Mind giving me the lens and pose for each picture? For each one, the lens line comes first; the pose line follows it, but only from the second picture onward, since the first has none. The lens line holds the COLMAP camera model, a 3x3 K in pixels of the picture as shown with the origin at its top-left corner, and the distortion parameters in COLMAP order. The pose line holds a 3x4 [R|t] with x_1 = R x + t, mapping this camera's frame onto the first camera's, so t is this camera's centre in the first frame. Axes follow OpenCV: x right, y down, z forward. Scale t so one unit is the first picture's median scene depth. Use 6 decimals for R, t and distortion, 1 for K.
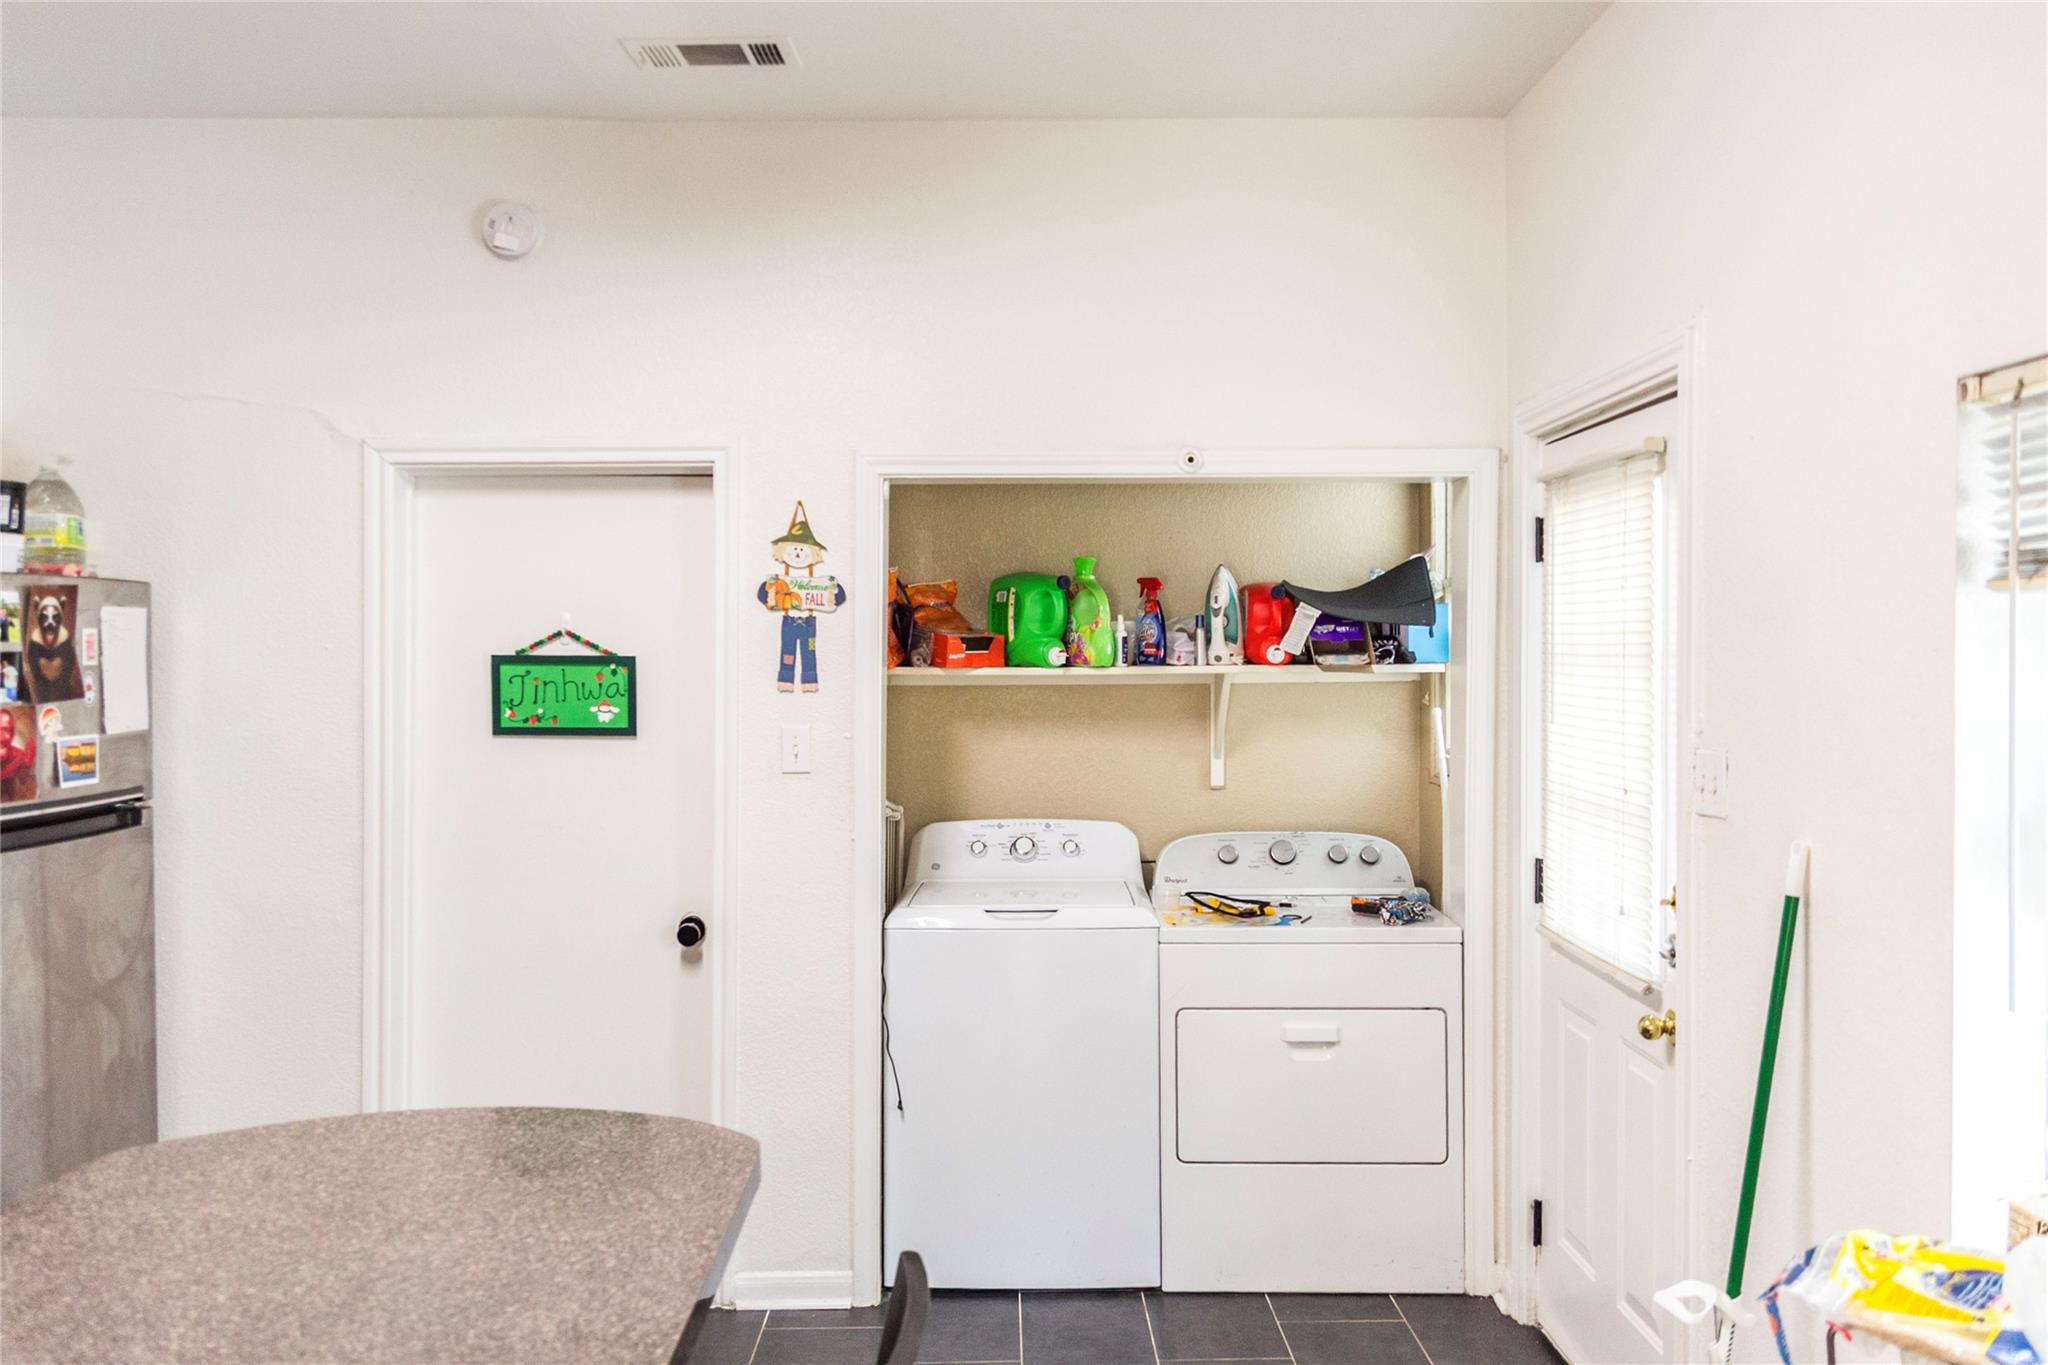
lens RADIAL K [[1647.2, 0, 1021.7], [0, 1647.2, 635.7], [0, 0, 1]] dist [0.007018, -0.009173]
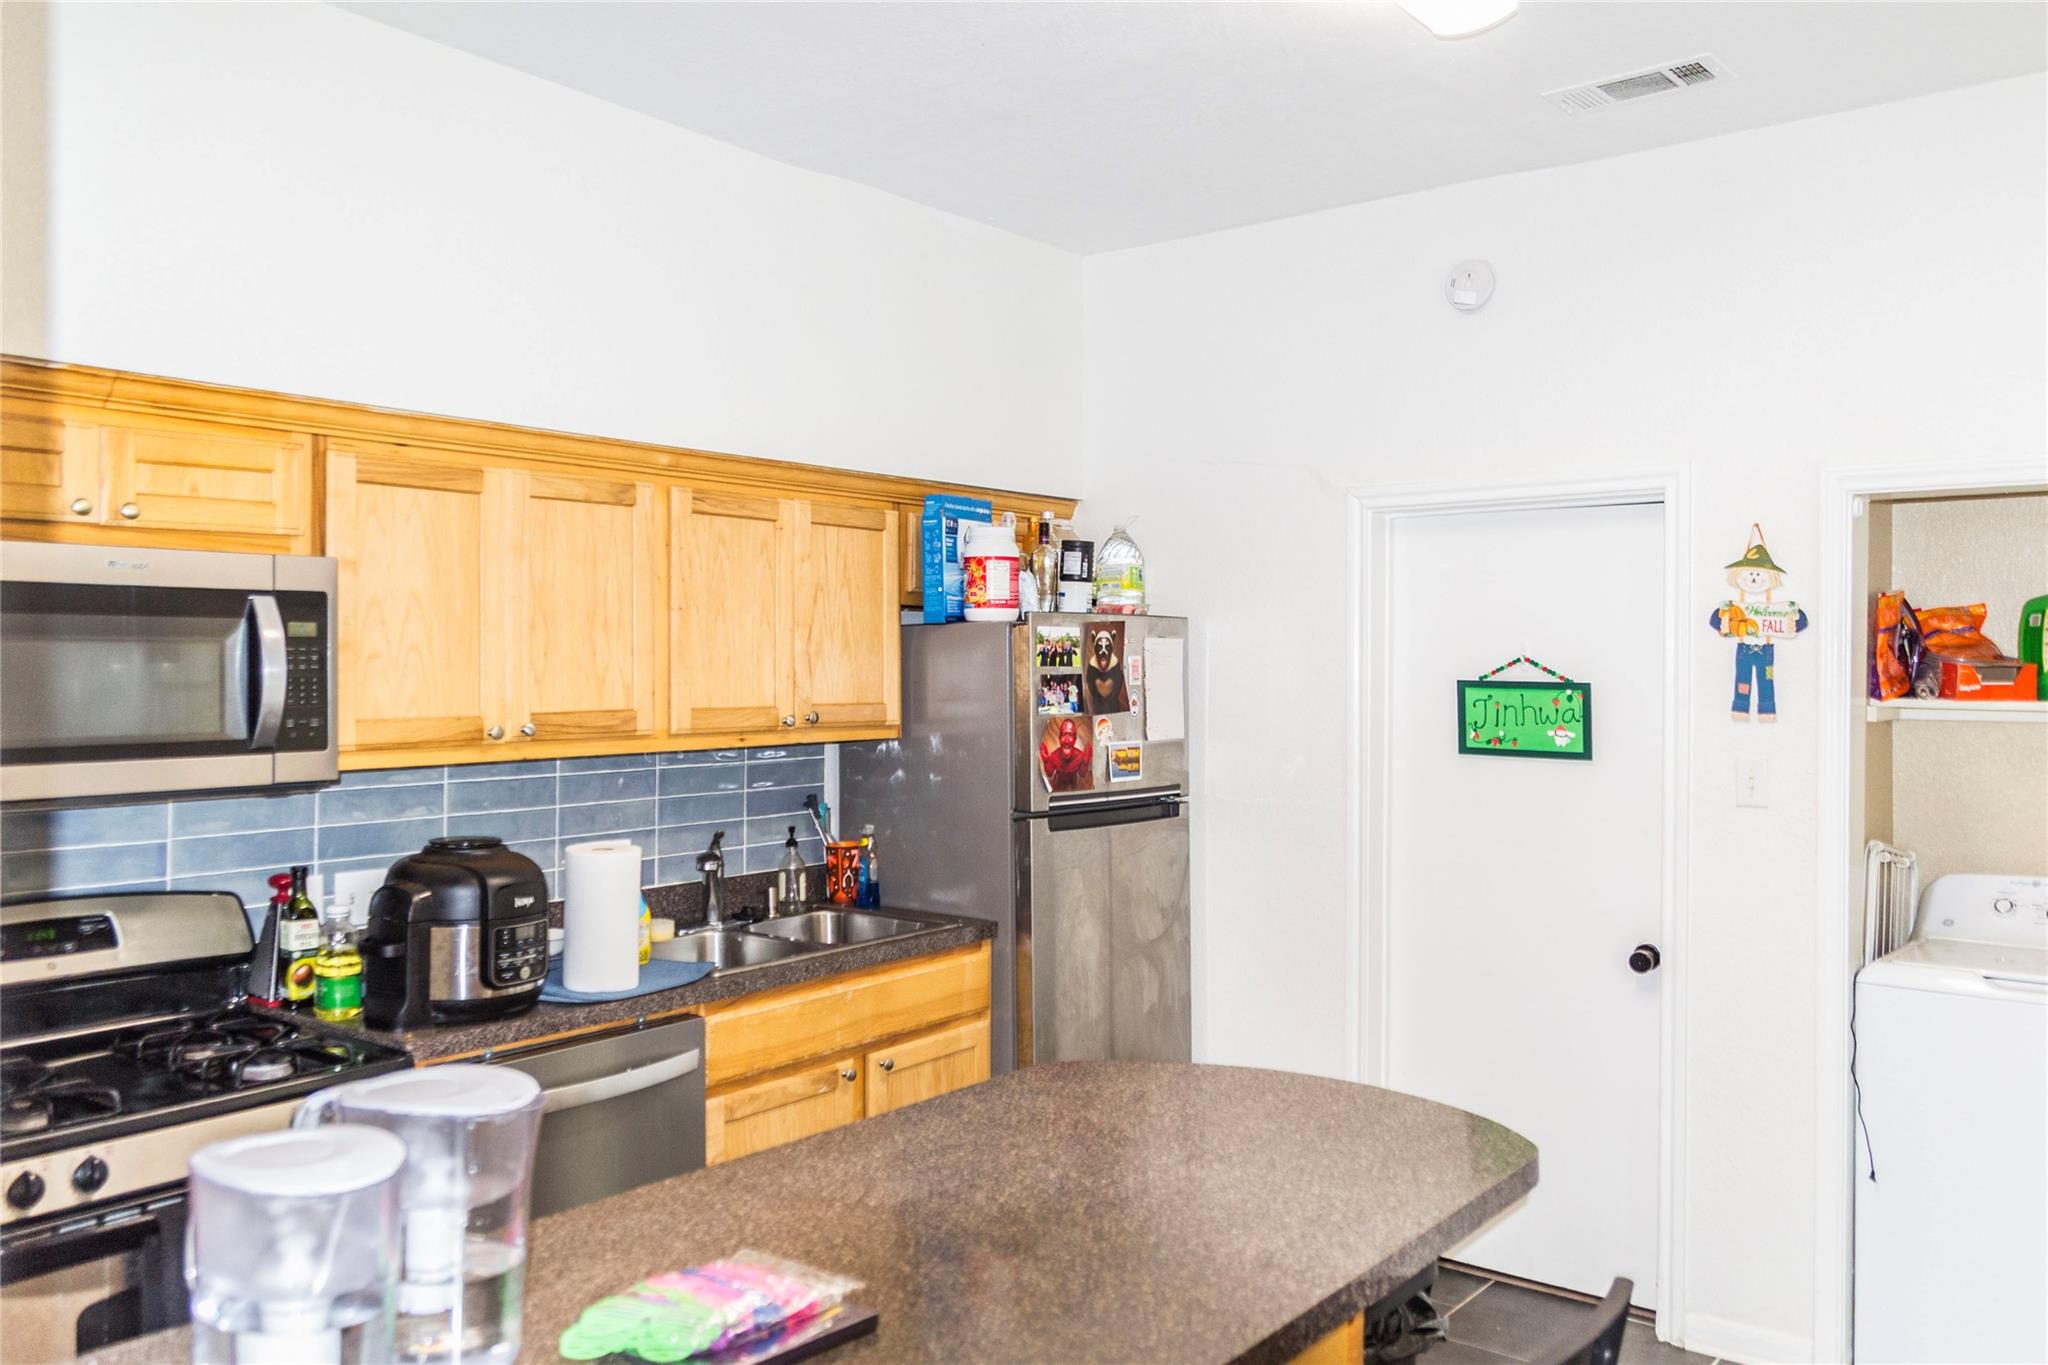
lens RADIAL K [[1605.2, 0, 1024.5], [0, 1605.2, 655.7], [0, 0, 1]] dist [0.036385, -0.001157]
pose [[0.784643, 0.001231, -0.619947, 0.115644], [-0.001928, 0.999998, -0.000454, -0.003410], [0.619945, 0.001551, 0.784644, -0.005338]]
